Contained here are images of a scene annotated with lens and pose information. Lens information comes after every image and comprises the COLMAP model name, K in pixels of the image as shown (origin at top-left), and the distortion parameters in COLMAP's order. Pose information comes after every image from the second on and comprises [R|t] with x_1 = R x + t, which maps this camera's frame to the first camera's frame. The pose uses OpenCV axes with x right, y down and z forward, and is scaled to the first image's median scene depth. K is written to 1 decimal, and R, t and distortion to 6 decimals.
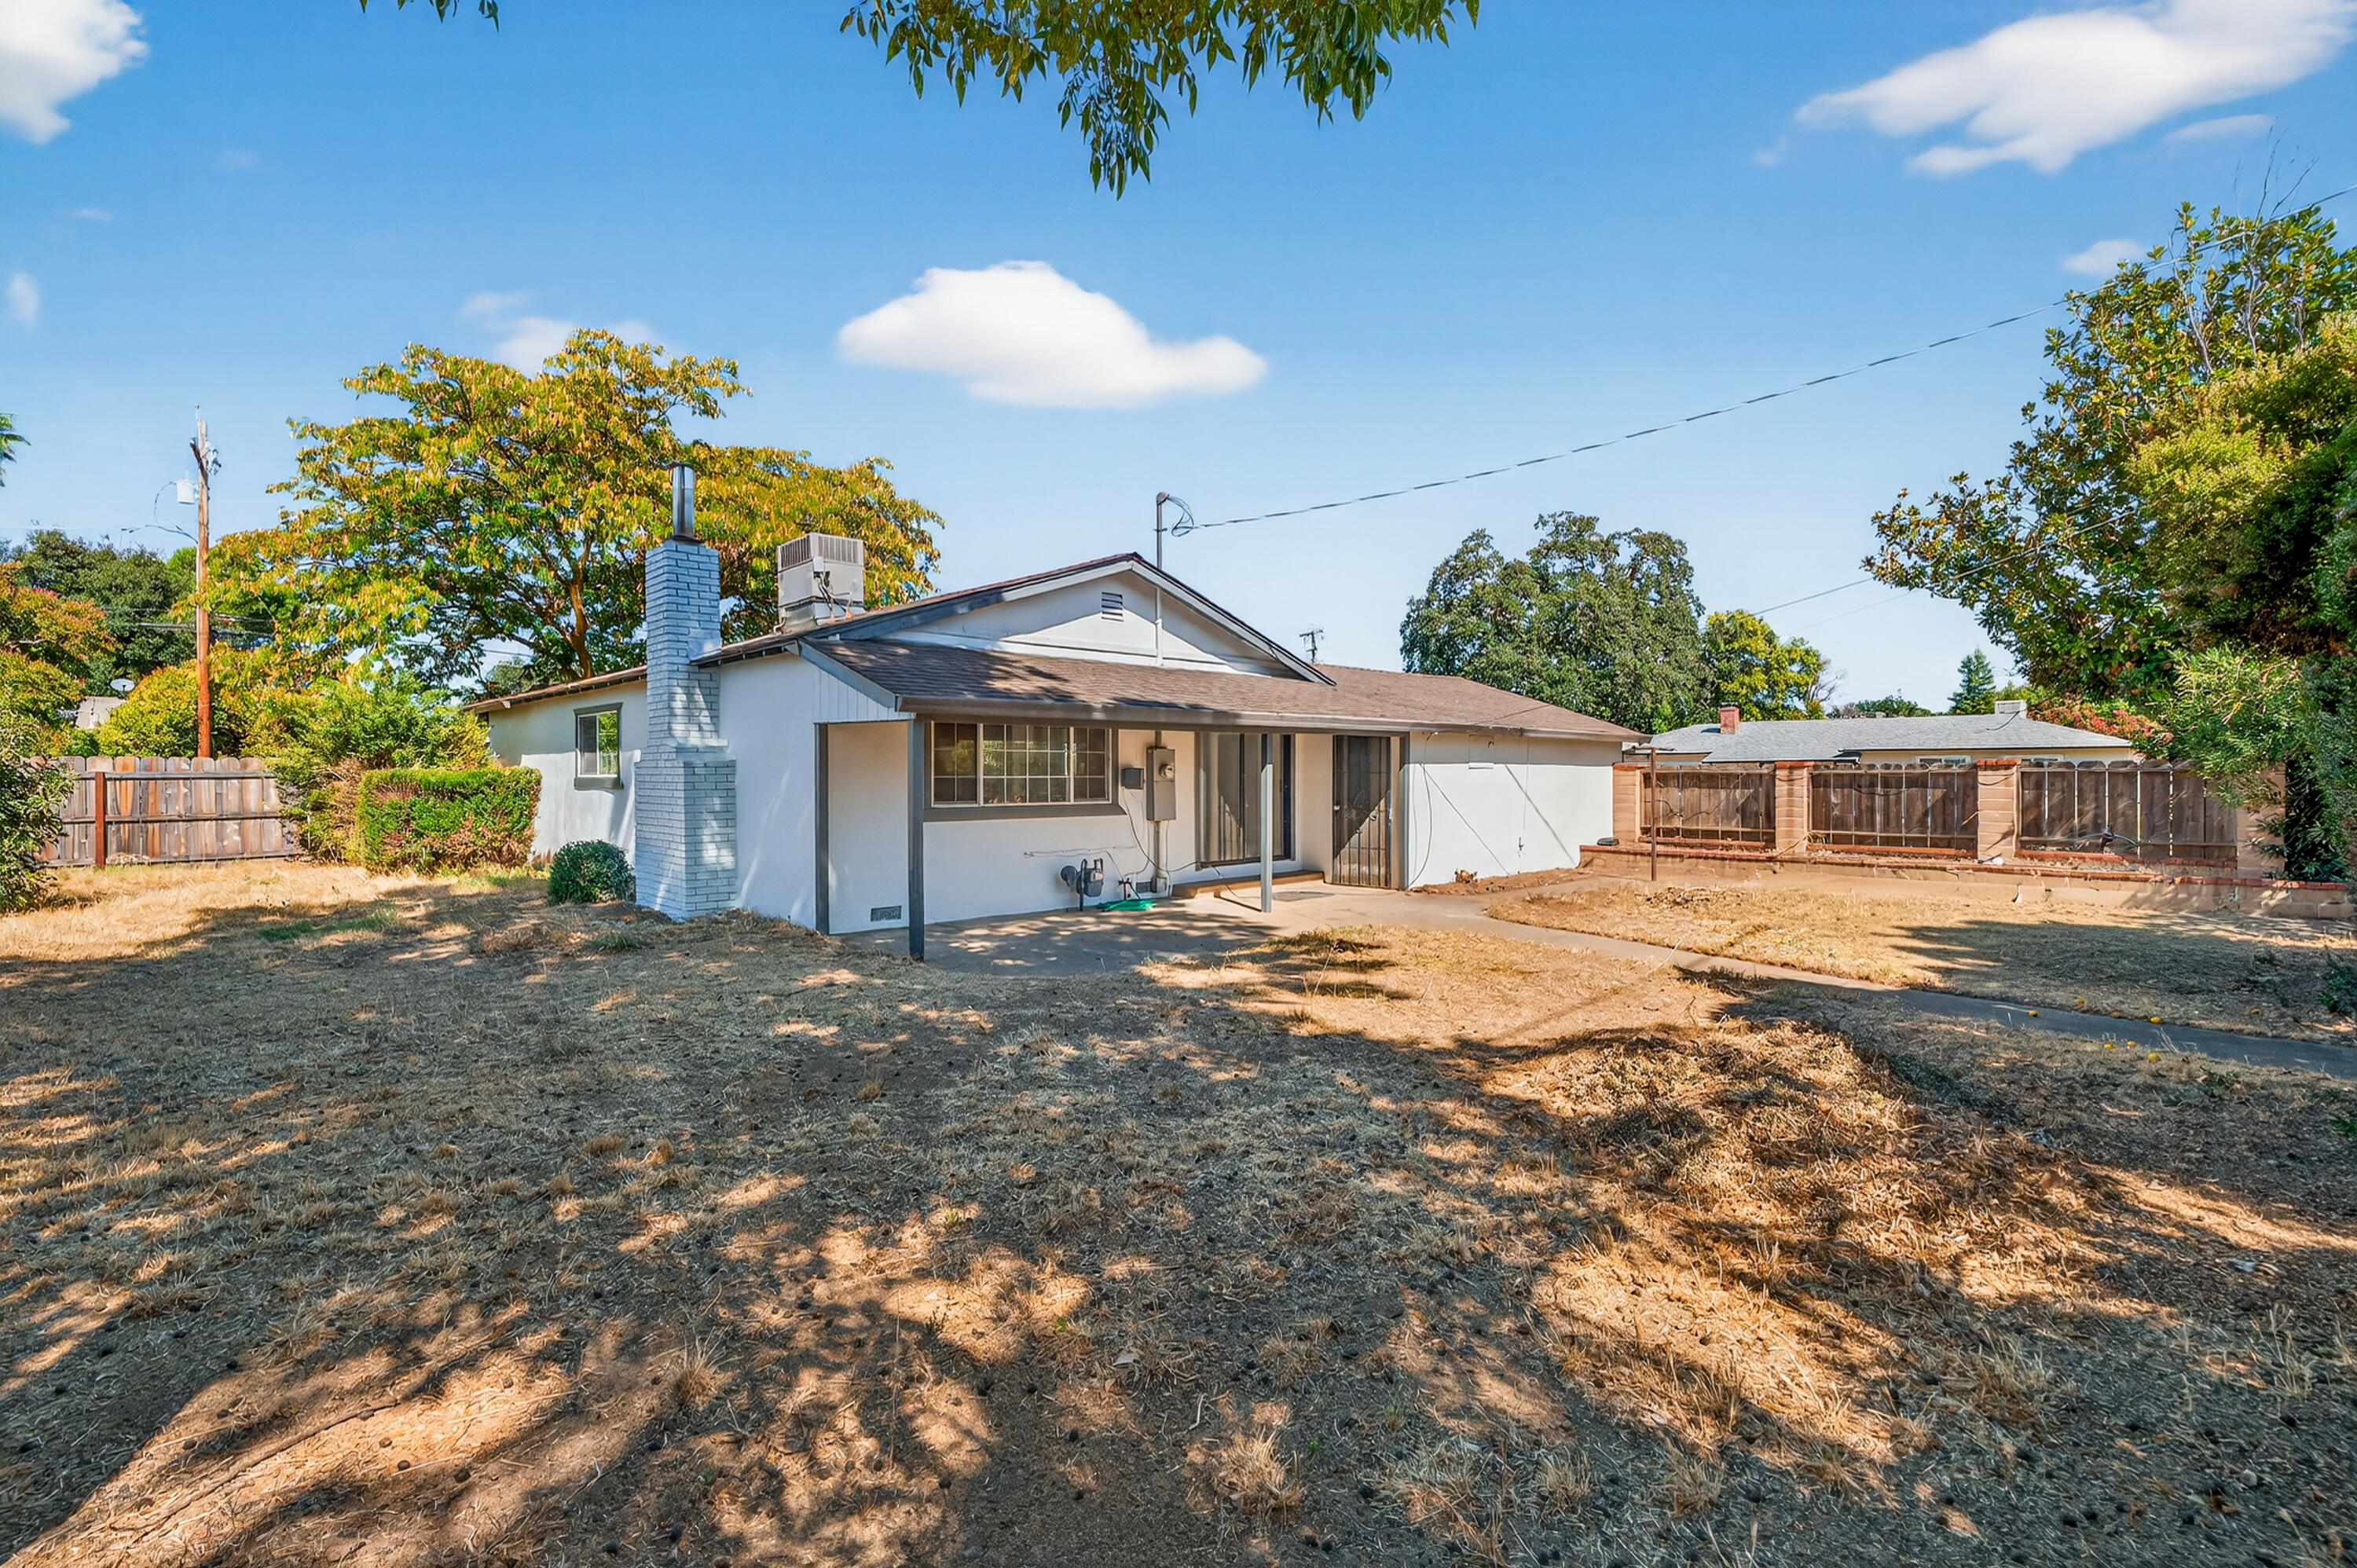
lens RADIAL K [[1044.1, 0, 1154.4], [0, 1044.1, 781.0], [0, 0, 1]] dist [-0.000466, -0.000516]
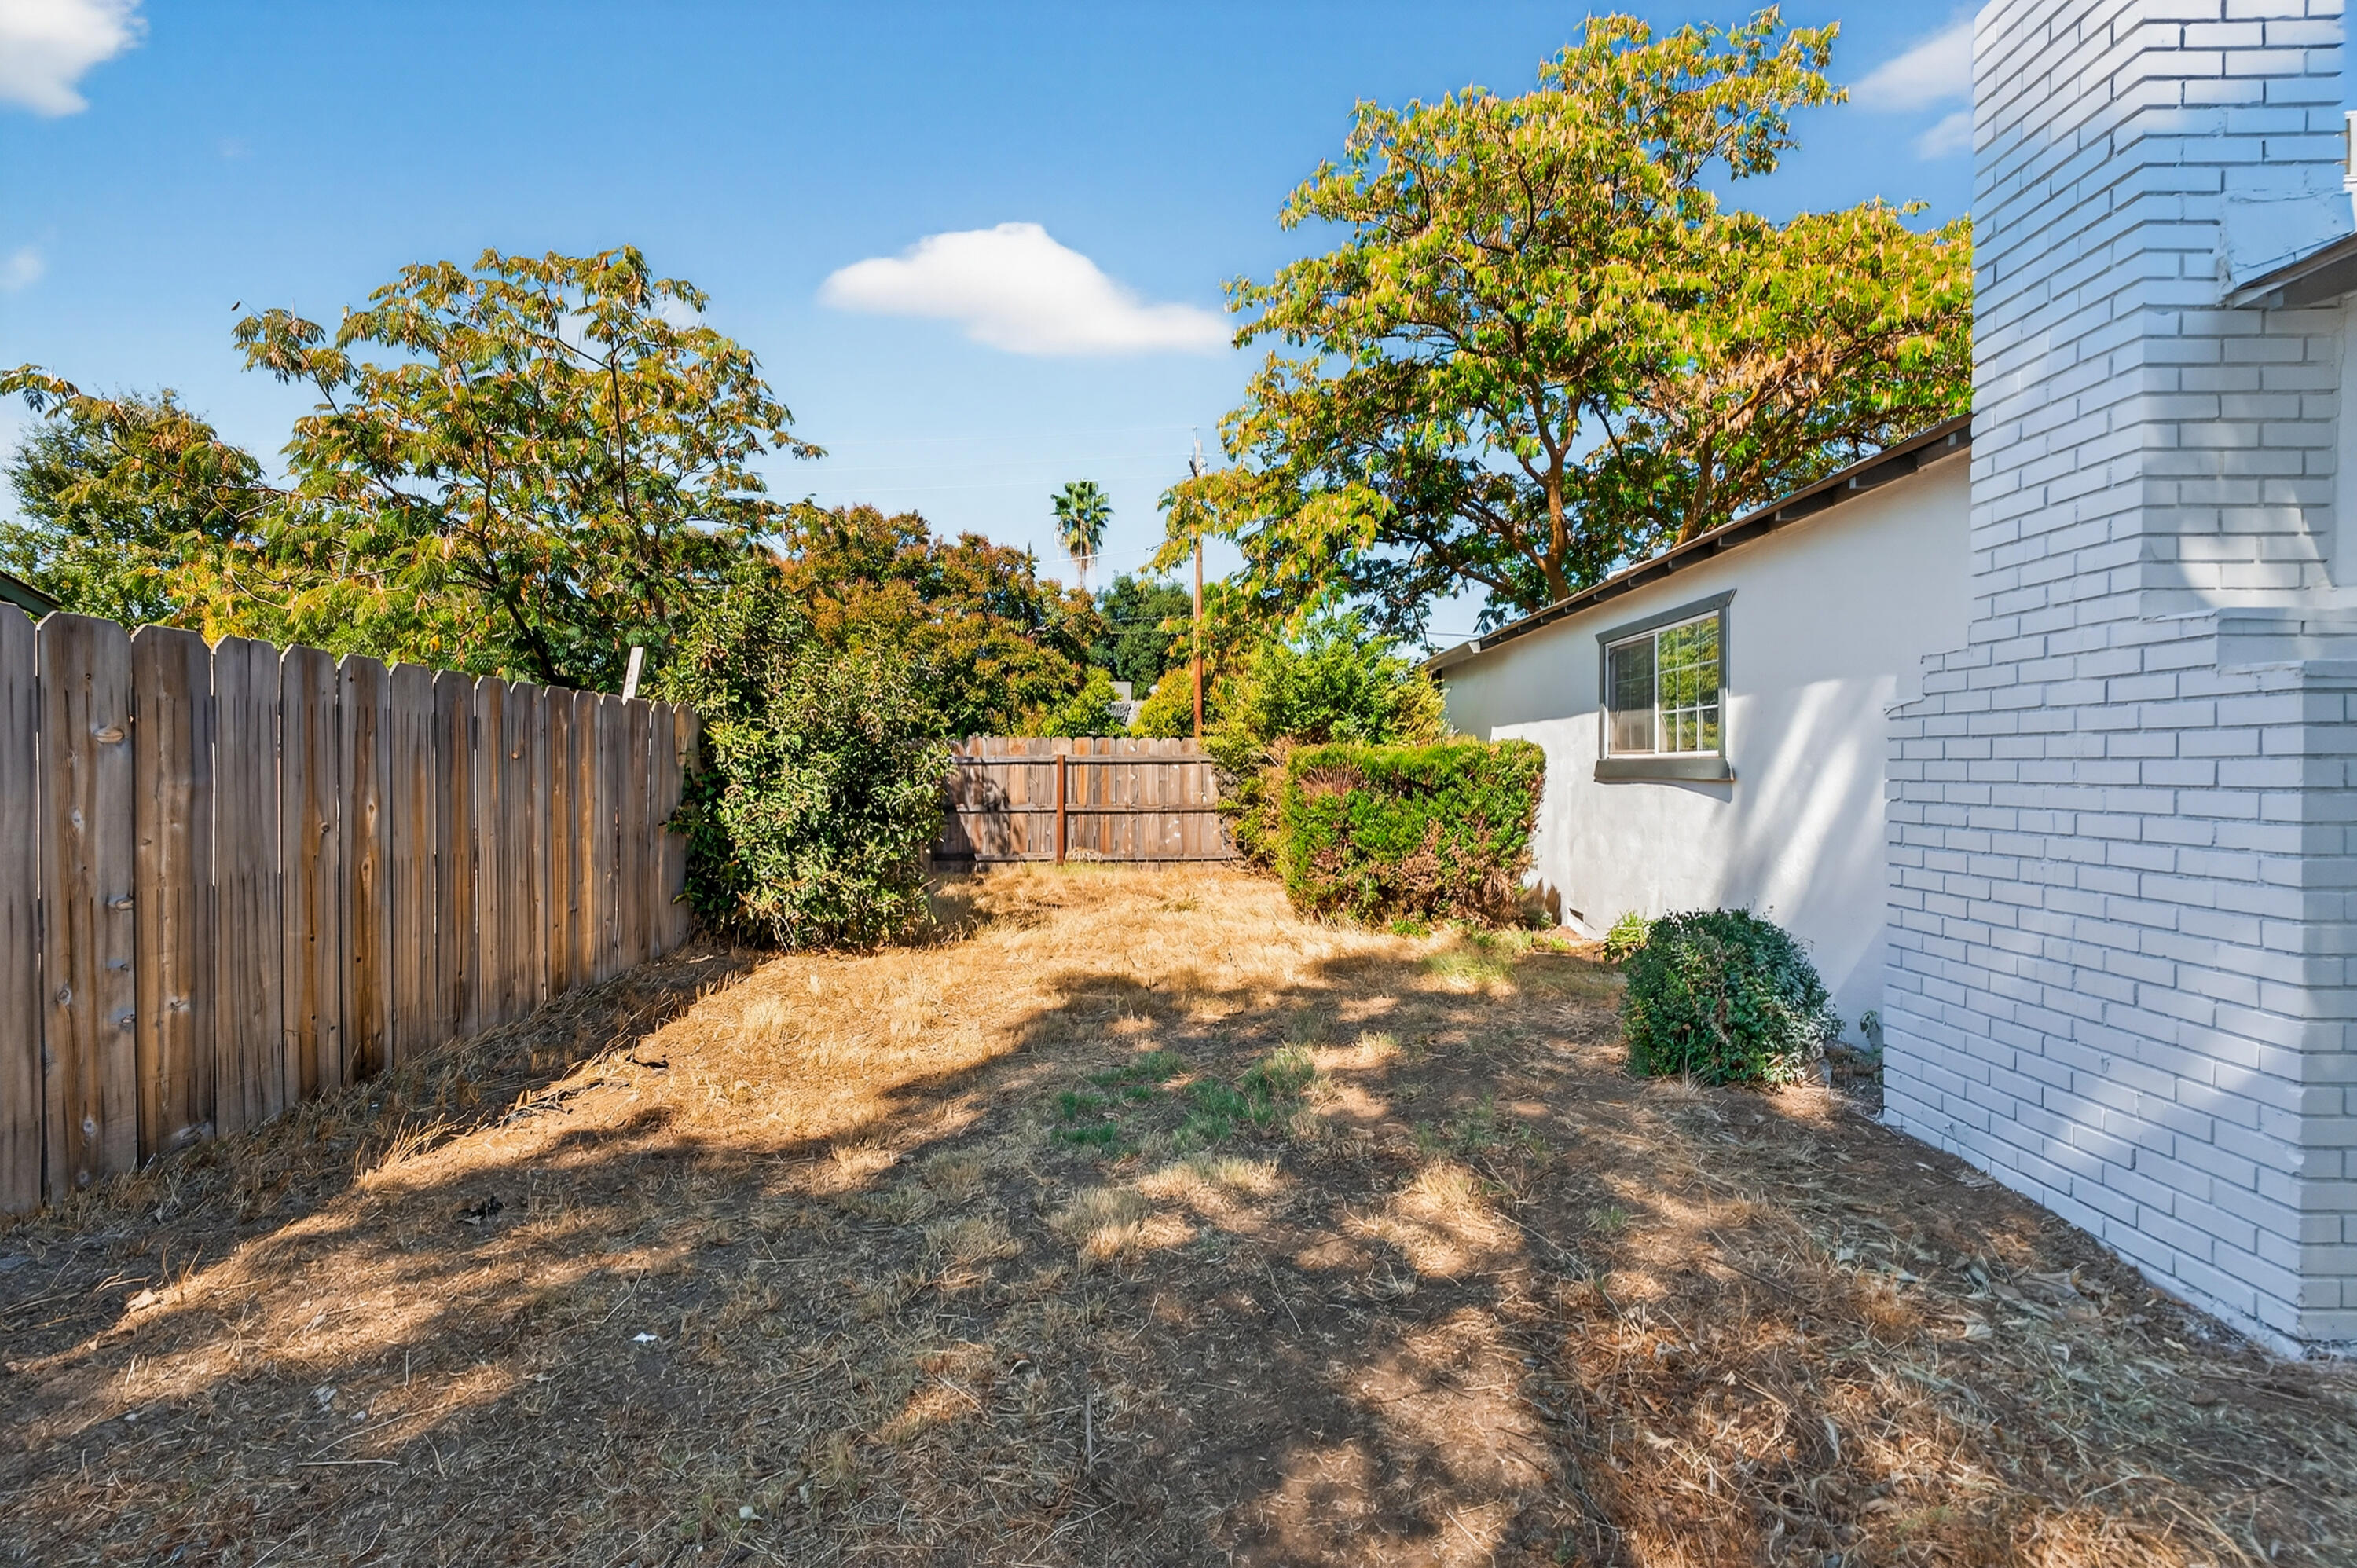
lens RADIAL K [[1044.1, 0, 1182.2], [0, 1044.1, 787.4], [0, 0, 1]] dist [-0.000466, -0.000516]
pose [[0.708003, 0.015460, -0.706041, -0.315906], [-0.007432, 0.999868, 0.014441, 0.005009], [0.706171, -0.004977, 0.708024, 0.448864]]
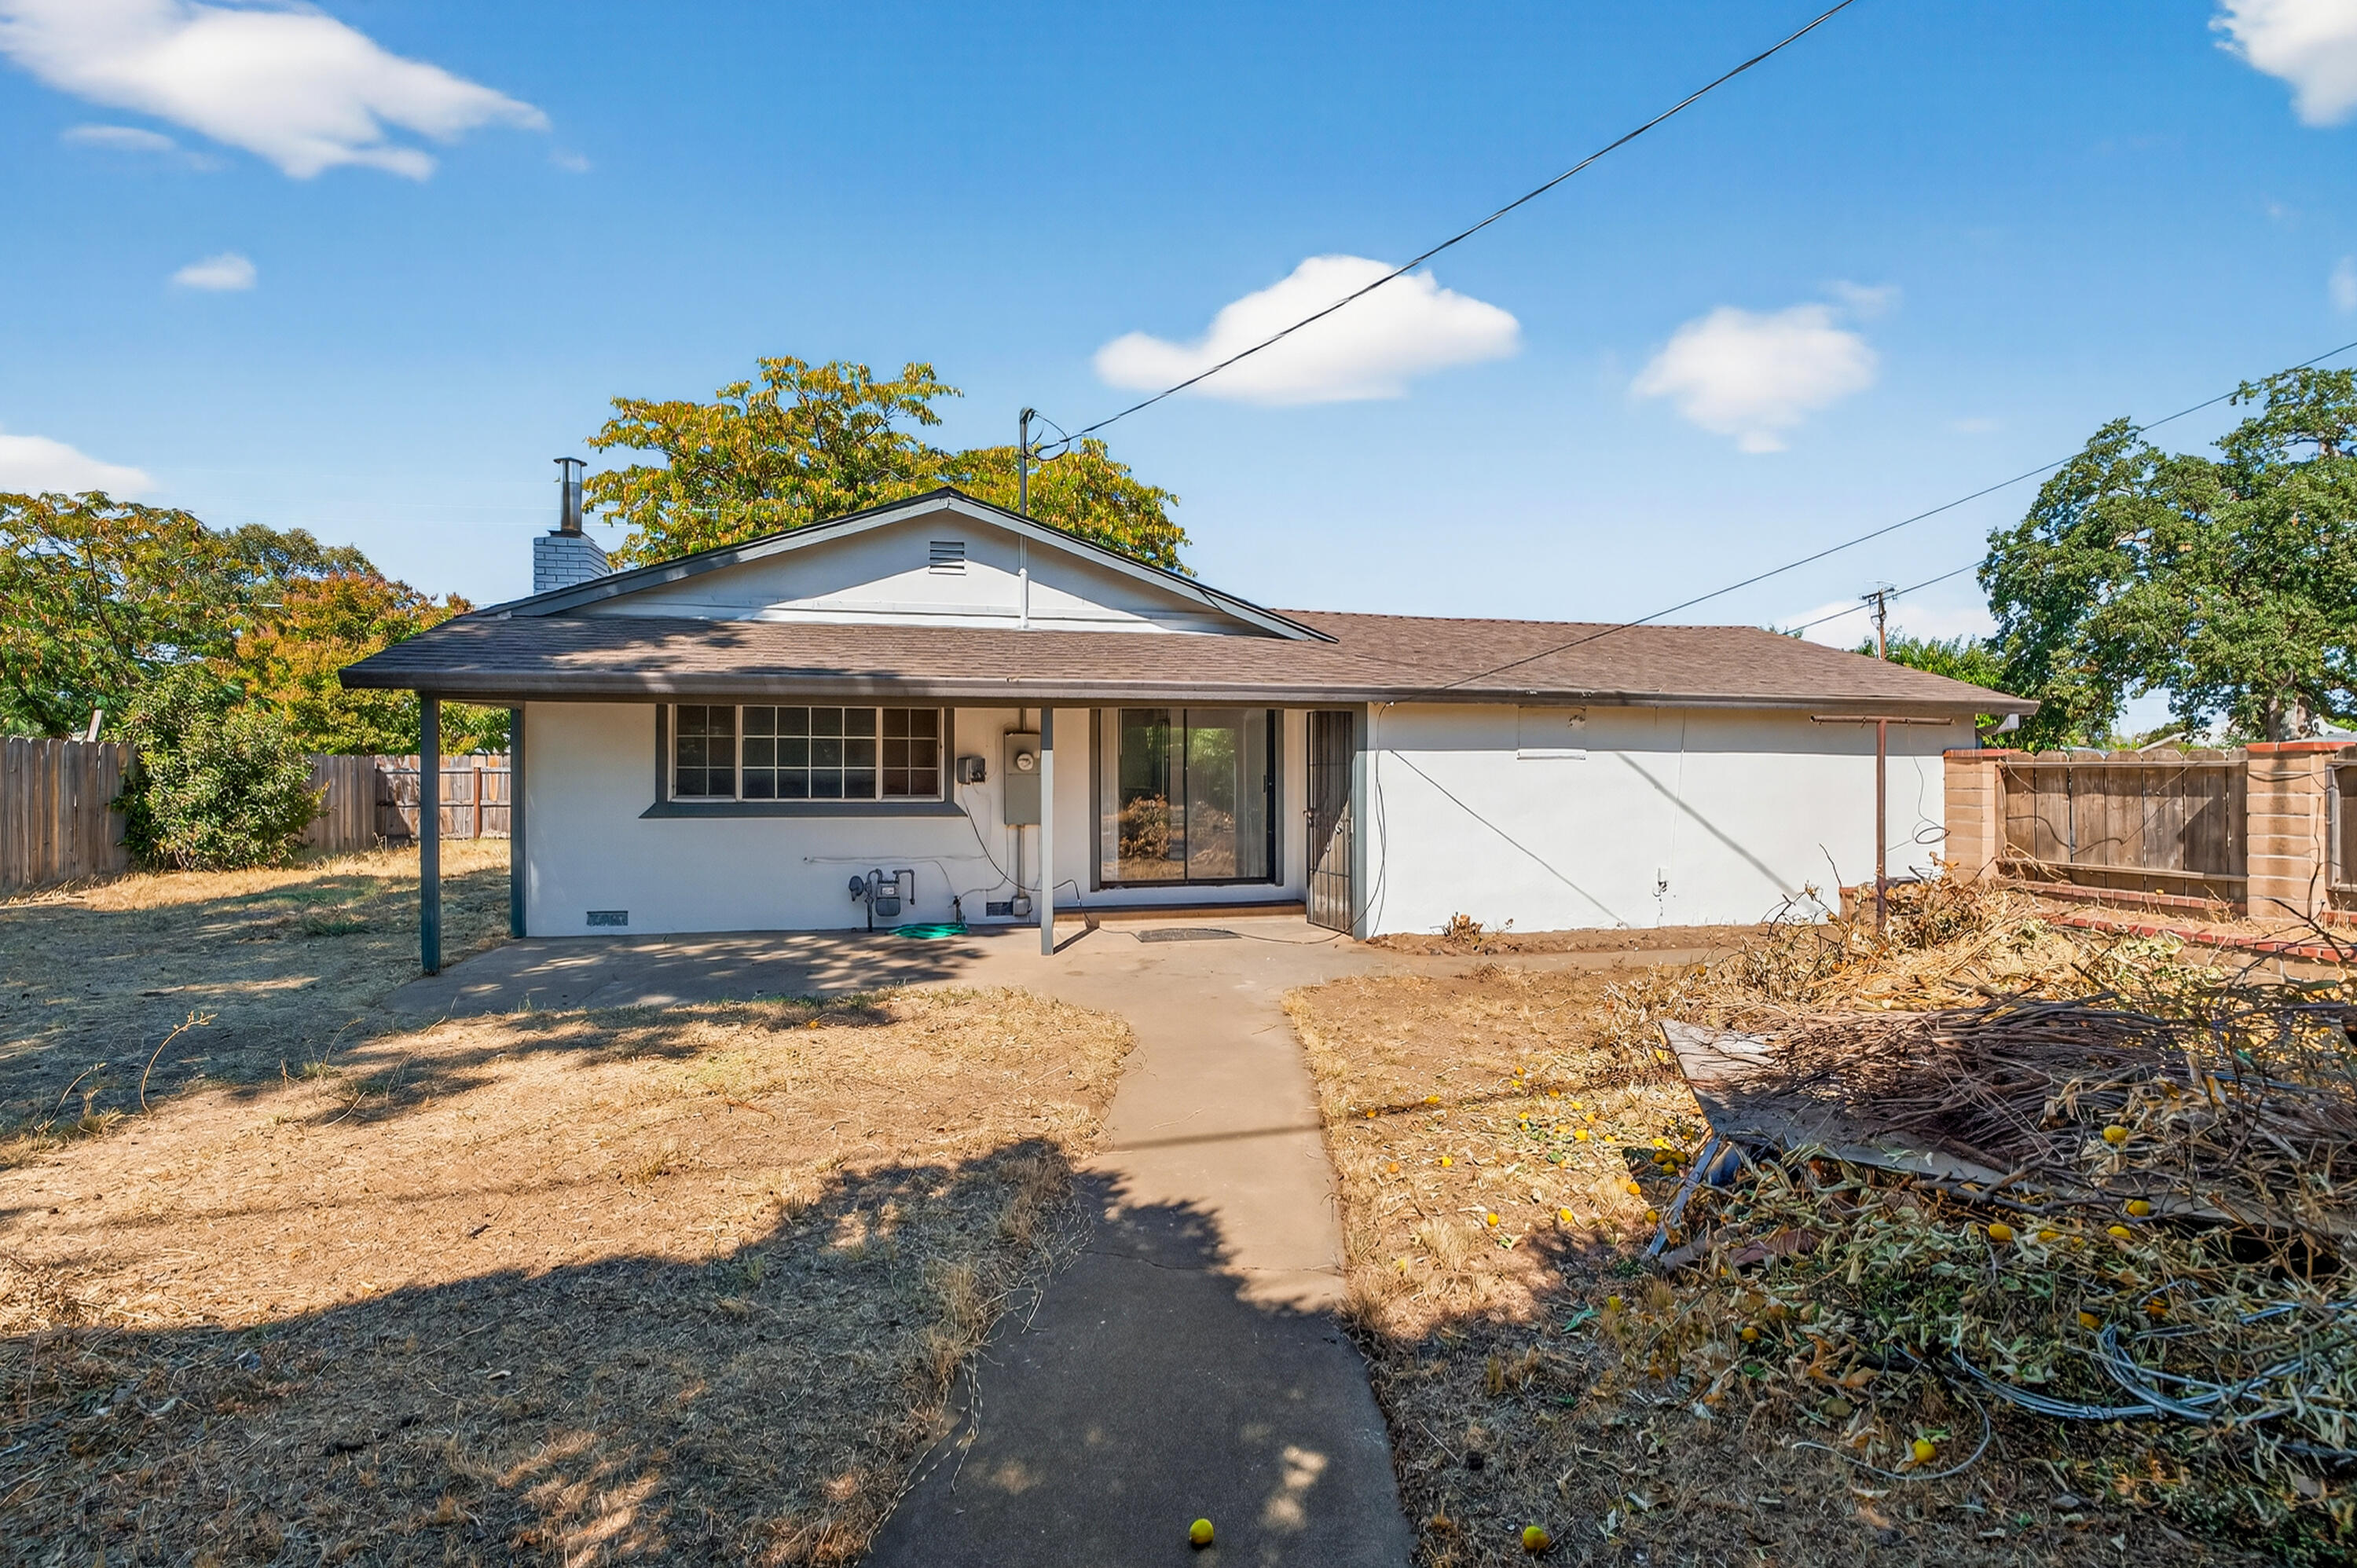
lens RADIAL K [[1044.1, 0, 1156.2], [0, 1044.1, 781.3], [0, 0, 1]] dist [-0.000466, -0.000516]
pose [[0.861493, 0.005892, -0.507735, 0.399636], [-0.006505, 0.999979, 0.000567, 0.003195], [0.507728, 0.002814, 0.861513, 0.303779]]
